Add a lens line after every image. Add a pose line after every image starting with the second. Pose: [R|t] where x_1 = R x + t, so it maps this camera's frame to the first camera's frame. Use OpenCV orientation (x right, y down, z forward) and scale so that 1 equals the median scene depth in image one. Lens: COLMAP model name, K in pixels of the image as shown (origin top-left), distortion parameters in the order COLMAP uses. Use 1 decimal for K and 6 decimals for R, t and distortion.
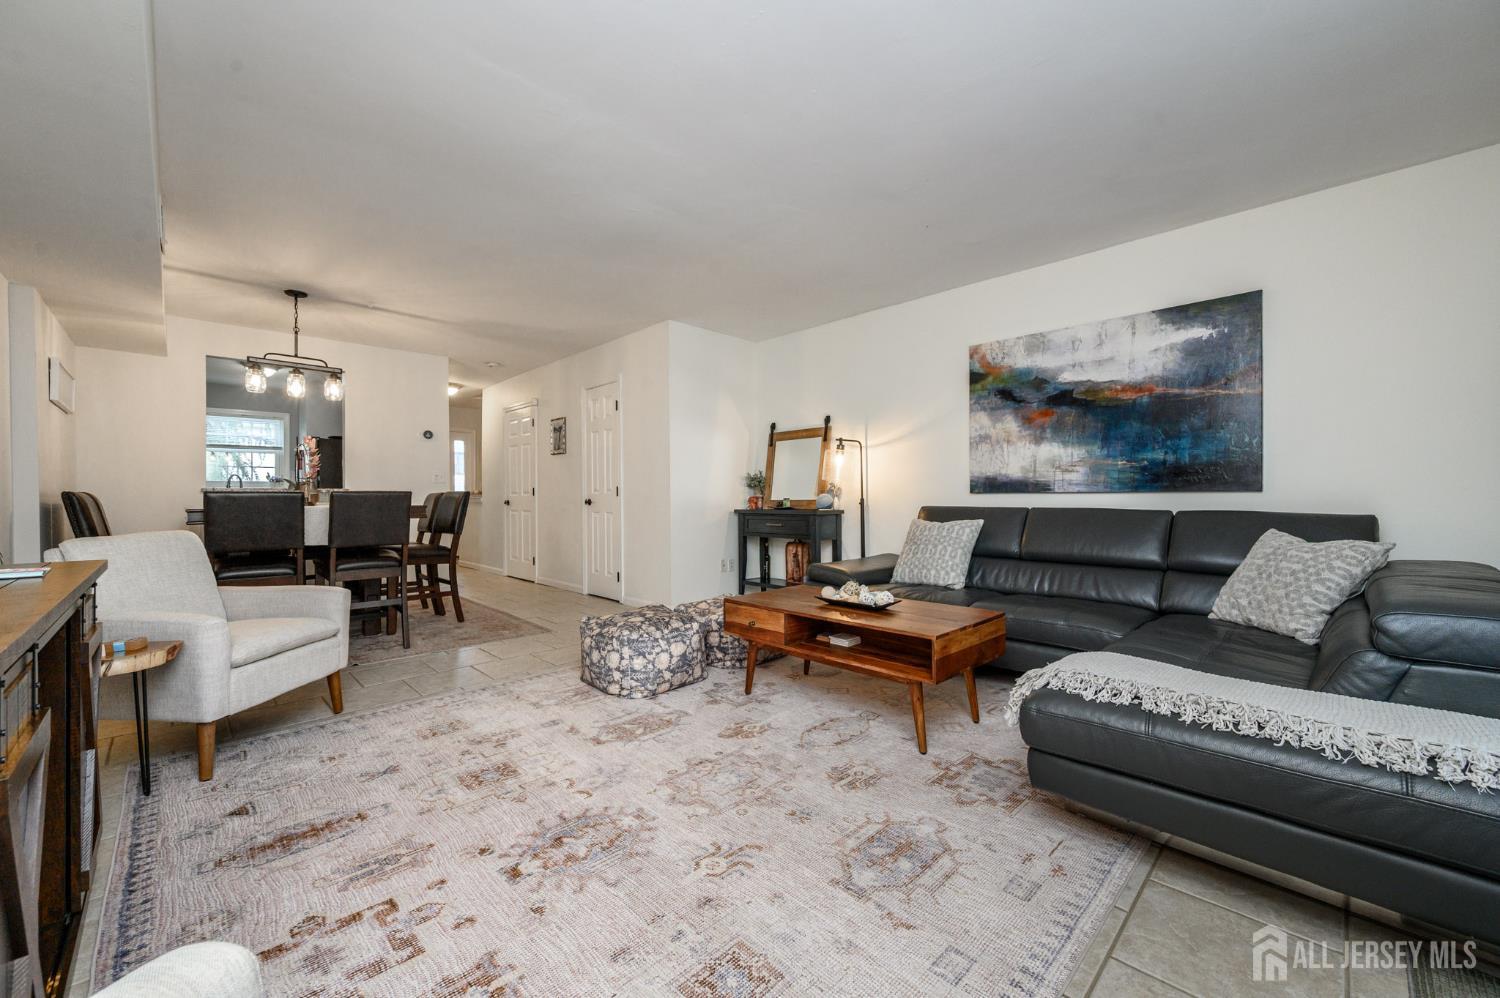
lens RADIAL K [[586.3, 0, 754.0], [0, 586.3, 495.1], [0, 0, 1]] dist [-0.000186, -0.000977]
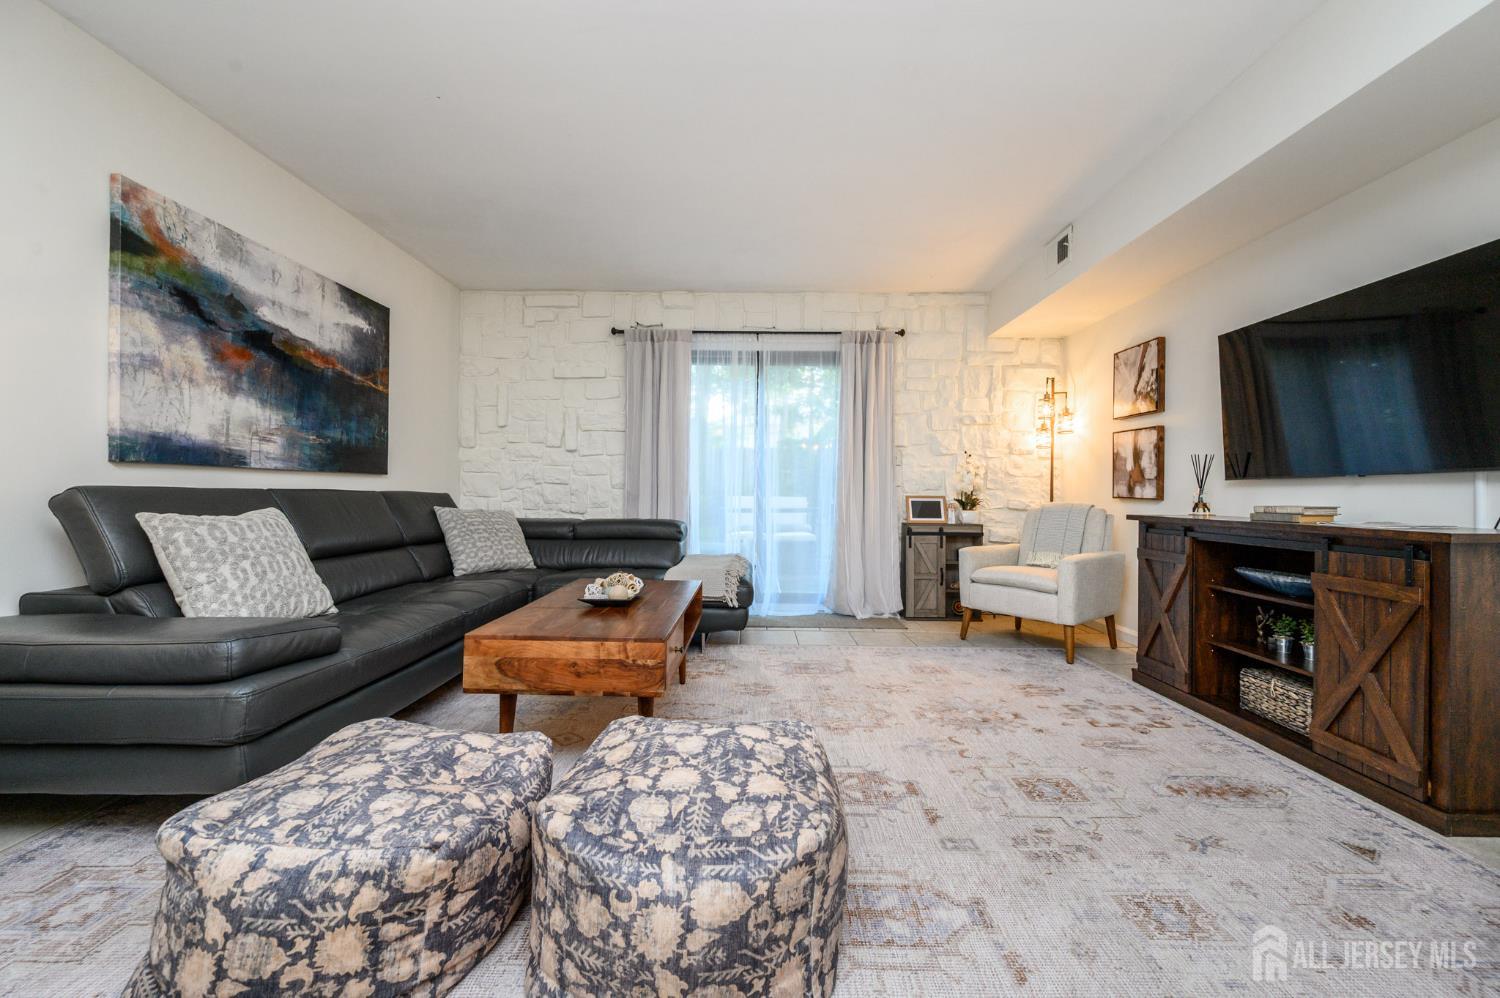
lens RADIAL K [[586.3, 0, 744.3], [0, 586.3, 493.6], [0, 0, 1]] dist [-0.000186, -0.000977]
pose [[-0.692075, -0.002778, 0.721820, -0.430219], [-0.008044, 0.999960, -0.003865, 0.025353], [-0.721781, -0.008481, -0.692070, 1.087696]]
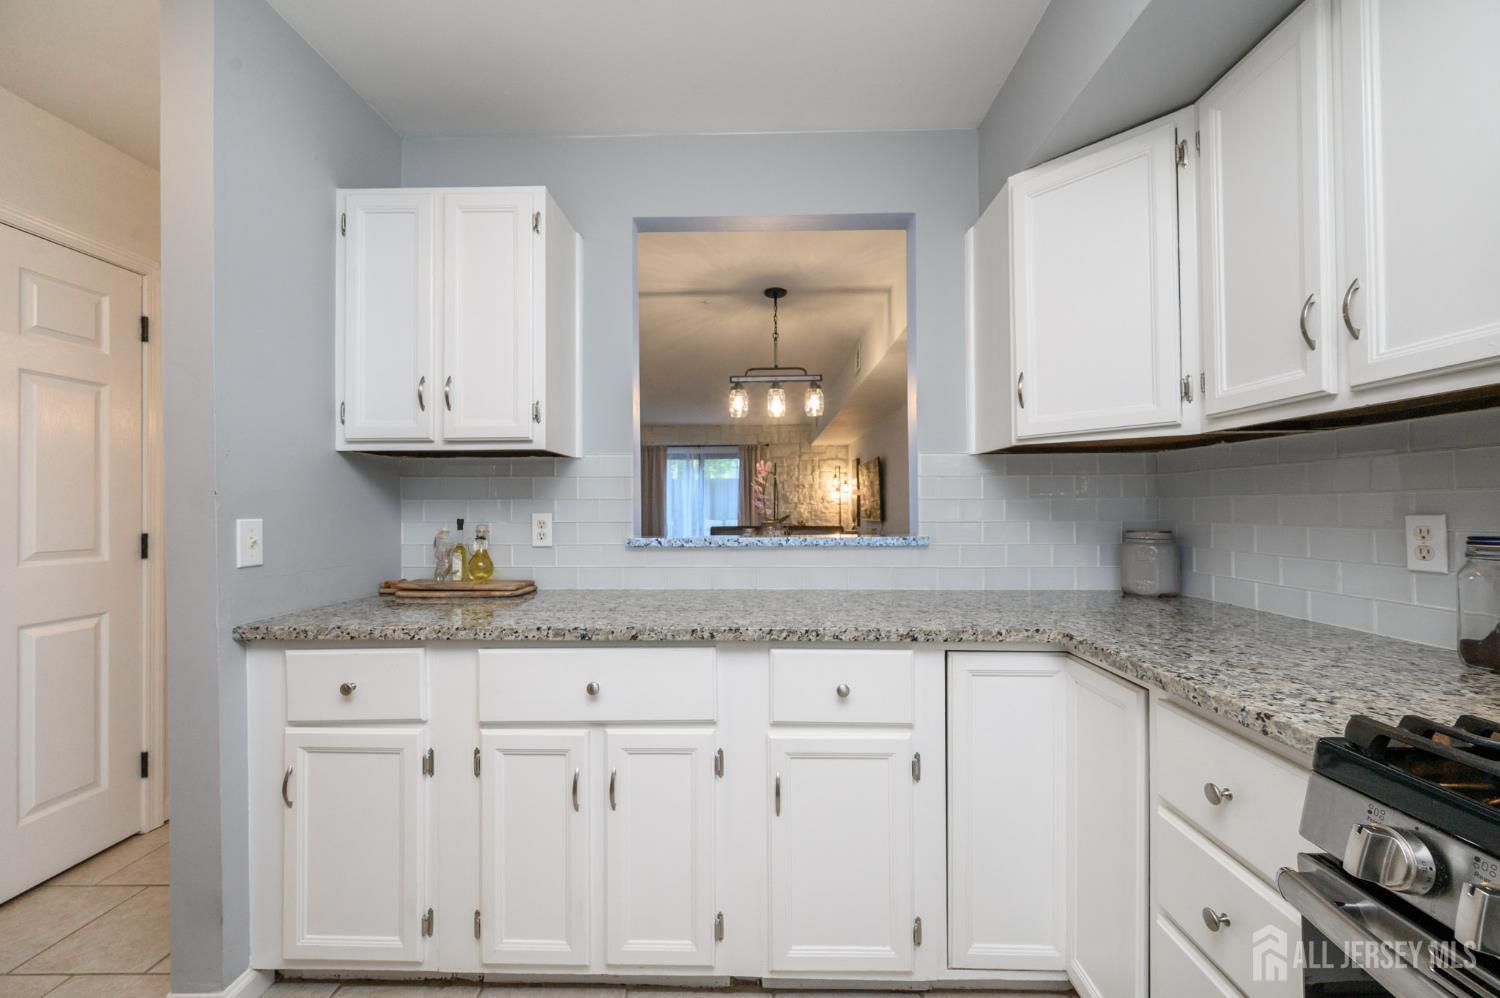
lens RADIAL K [[586.3, 0, 740.3], [0, 586.3, 500.8], [0, 0, 1]] dist [-0.000186, -0.000977]
pose [[-0.687289, 0.017148, 0.726181, -1.511956], [0.009428, 0.999848, -0.014687, -0.038714], [-0.726323, -0.003248, -0.687346, 1.824176]]
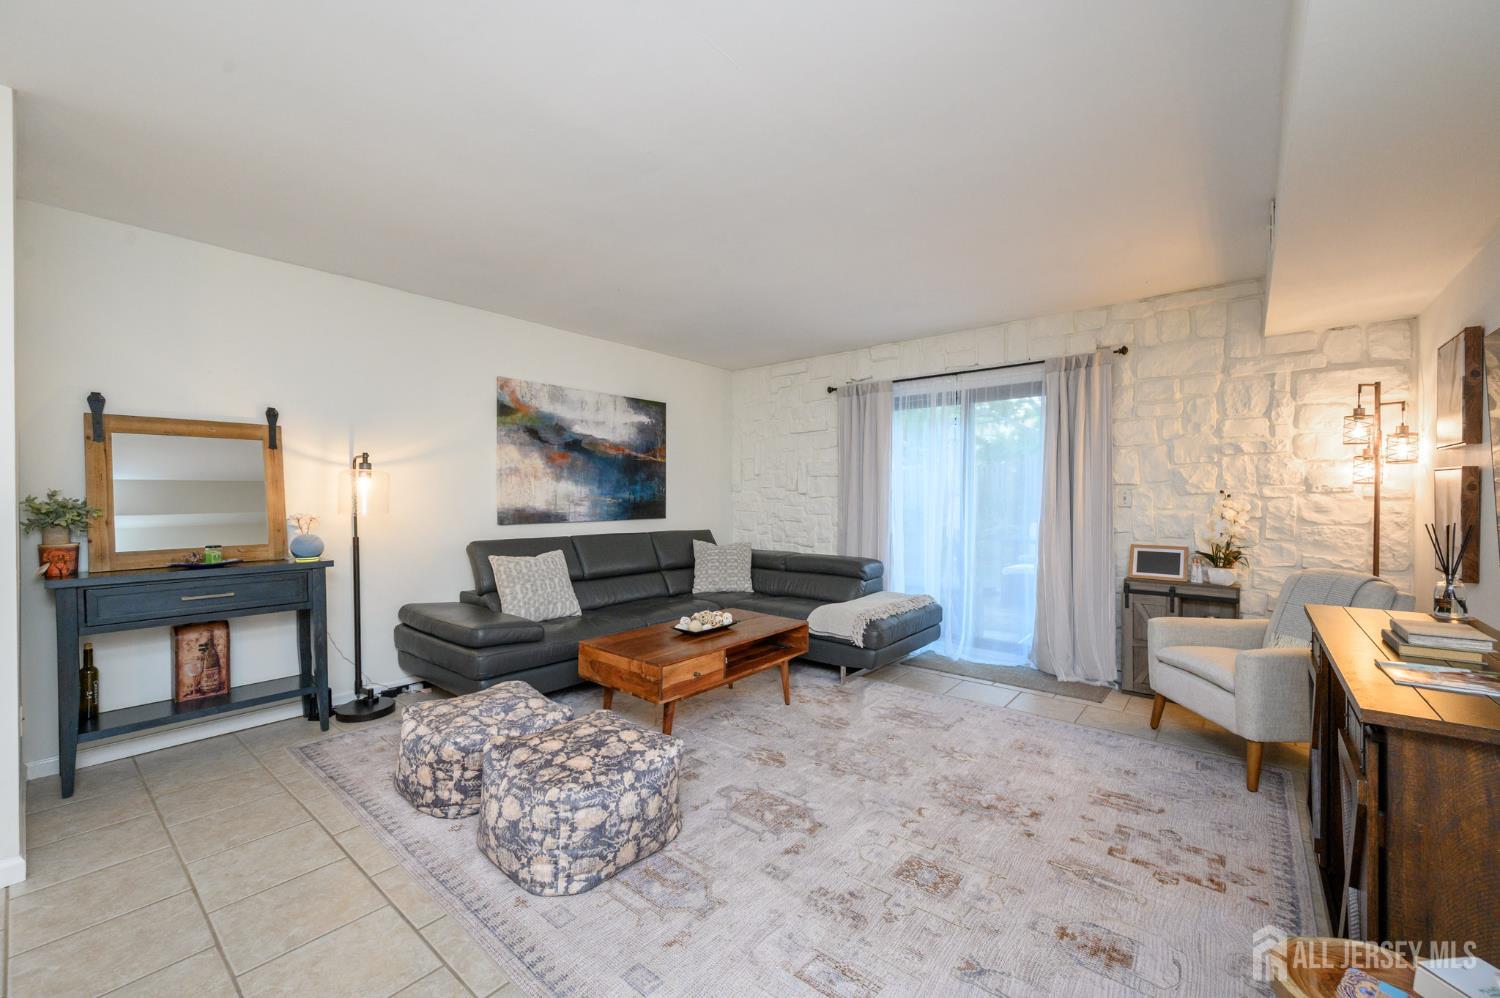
lens RADIAL K [[586.3, 0, 742.3], [0, 586.3, 500.7], [0, 0, 1]] dist [-0.000186, -0.000977]
pose [[-0.081486, -0.003933, 0.996667, -0.741765], [-0.002120, 0.999991, 0.003773, -0.055439], [-0.996672, -0.001805, -0.081494, 0.762360]]
